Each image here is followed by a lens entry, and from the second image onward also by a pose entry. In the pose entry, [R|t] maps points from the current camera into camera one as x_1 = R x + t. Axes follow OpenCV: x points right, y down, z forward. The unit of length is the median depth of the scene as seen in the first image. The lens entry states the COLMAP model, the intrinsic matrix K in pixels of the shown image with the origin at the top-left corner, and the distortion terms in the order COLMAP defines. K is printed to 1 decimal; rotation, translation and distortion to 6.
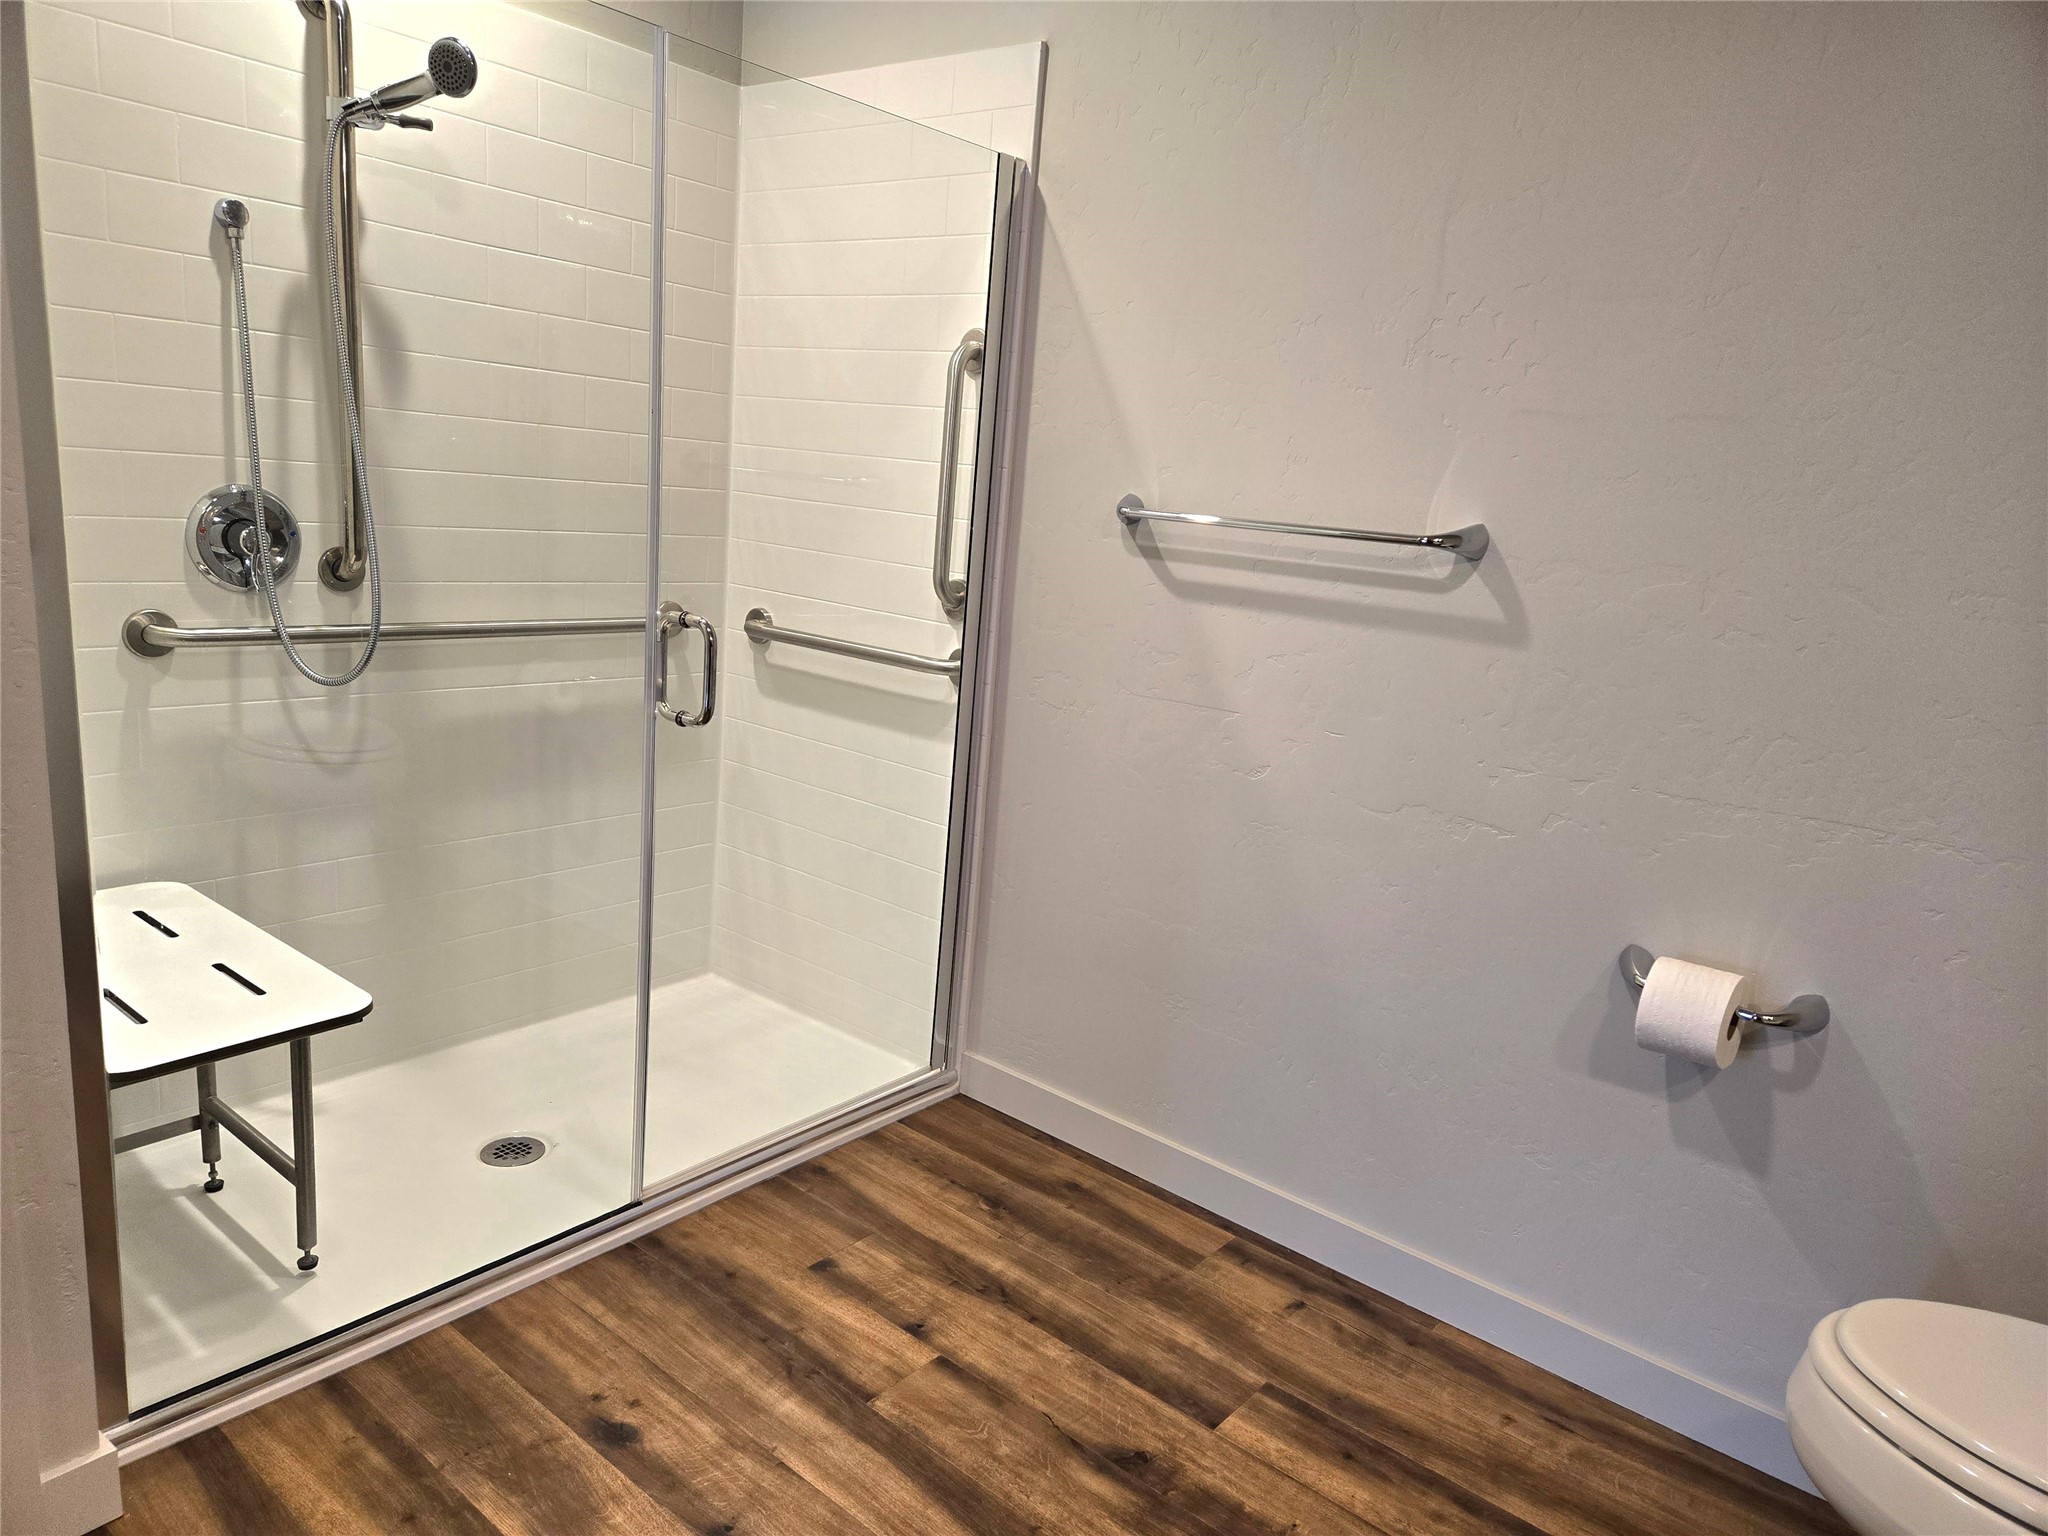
lens RADIAL K [[1370.1, 0, 1005.2], [0, 1370.1, 799.7], [0, 0, 1]] dist [0.083193, -0.078901]
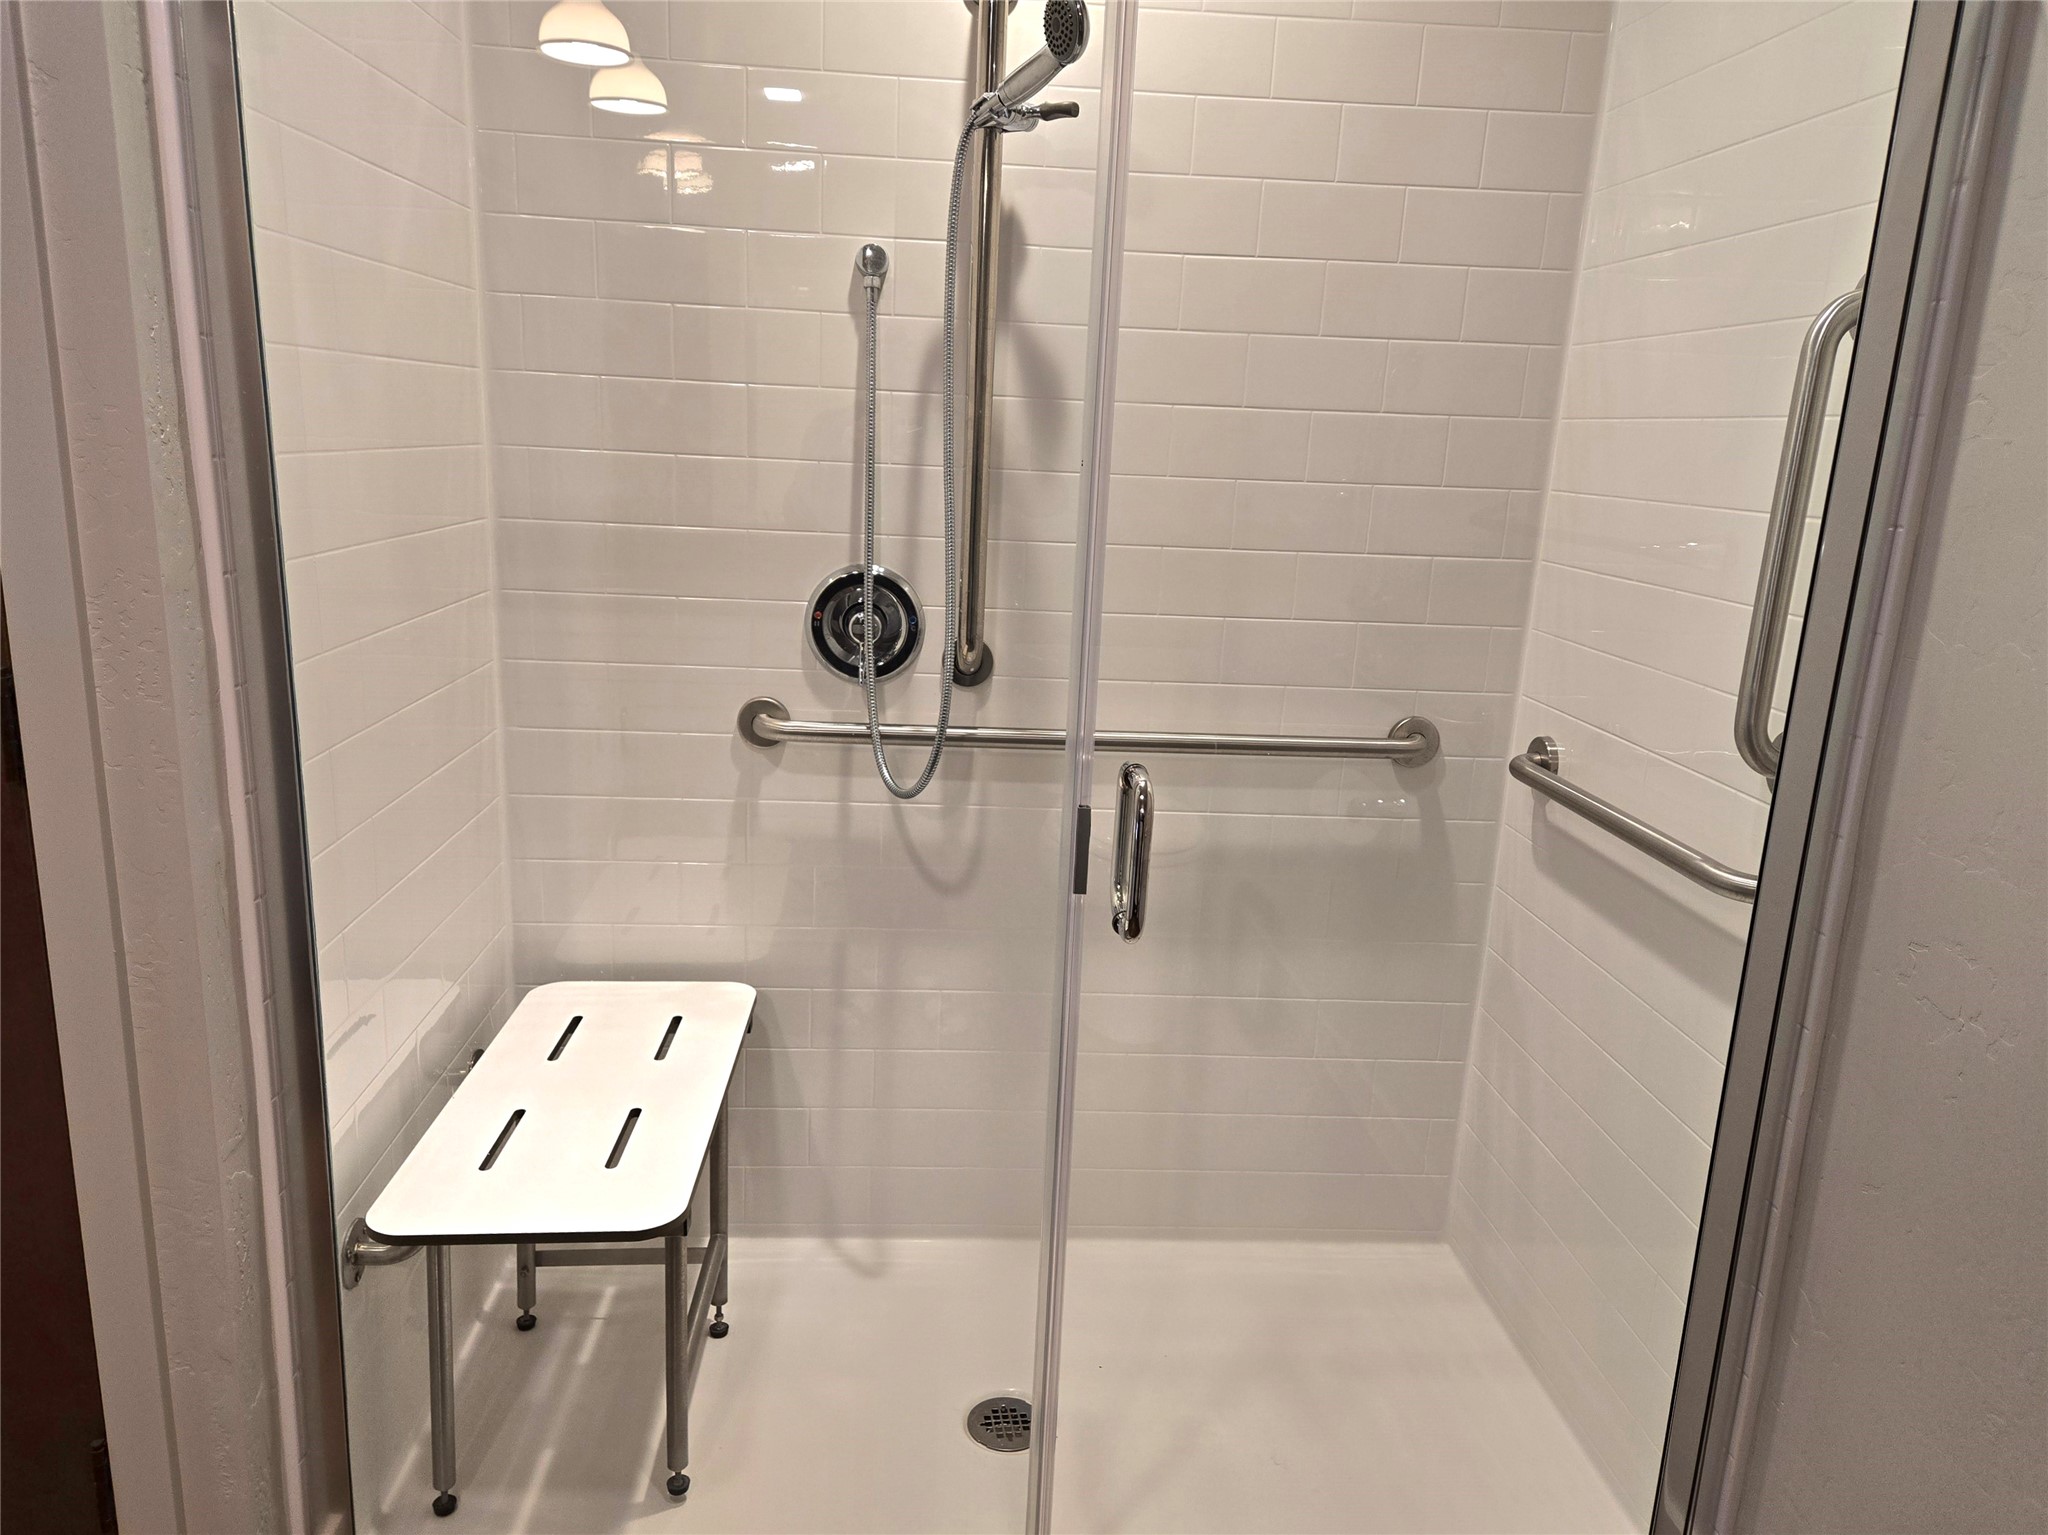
lens RADIAL K [[1422.7, 0, 1021.0], [0, 1422.7, 787.6], [0, 0, 1]] dist [0.087217, -0.090043]
pose [[0.678212, 0.121938, -0.724679, 0.194963], [-0.154620, 0.987740, 0.021496, -0.117114], [0.718415, 0.097471, 0.688752, 0.446843]]
